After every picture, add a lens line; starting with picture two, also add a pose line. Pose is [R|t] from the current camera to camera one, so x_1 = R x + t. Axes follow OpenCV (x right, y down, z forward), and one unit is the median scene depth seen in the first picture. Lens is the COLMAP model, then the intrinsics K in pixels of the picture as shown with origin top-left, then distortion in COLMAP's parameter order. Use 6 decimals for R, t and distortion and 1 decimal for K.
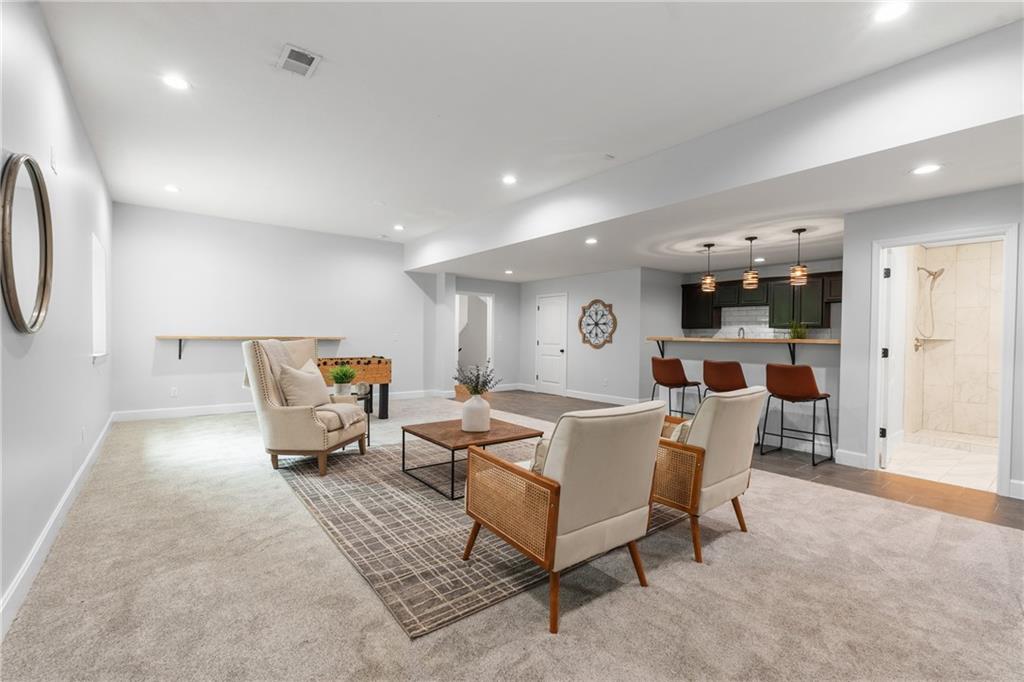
lens RADIAL K [[446.1, 0, 507.3], [0, 446.1, 343.6], [0, 0, 1]] dist [-0.001699, -0.000210]
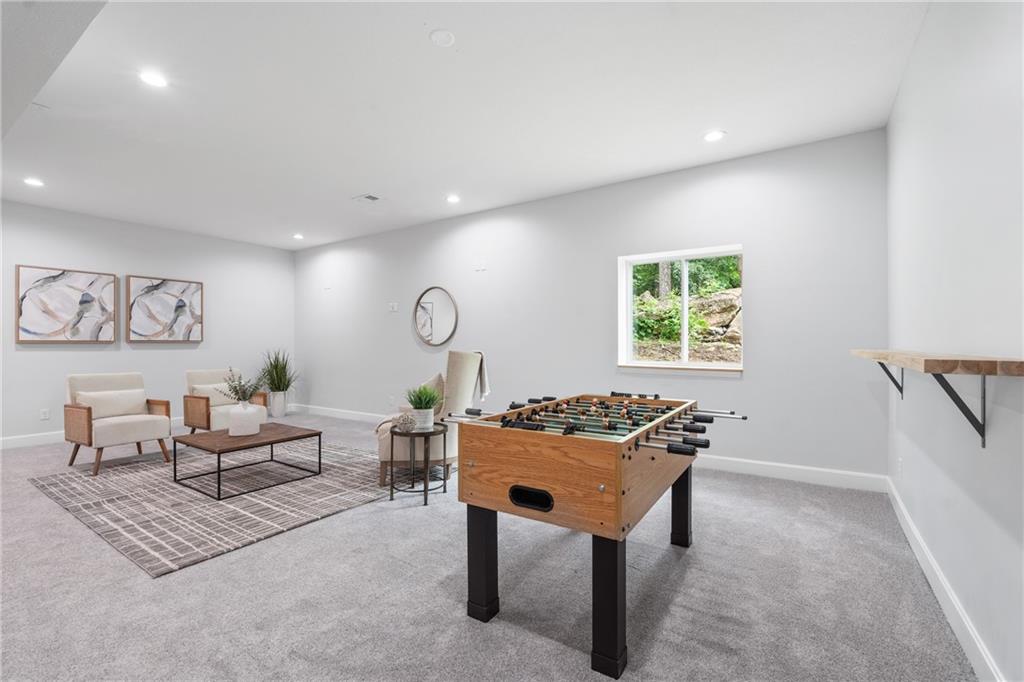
lens RADIAL K [[446.1, 0, 507.3], [0, 446.1, 343.6], [0, 0, 1]] dist [-0.001699, -0.000210]
pose [[-0.950790, -0.008596, -0.309717, -0.169850], [-0.013653, 0.999806, 0.014165, -0.024677], [0.309535, 0.017696, -0.950723, 1.117207]]
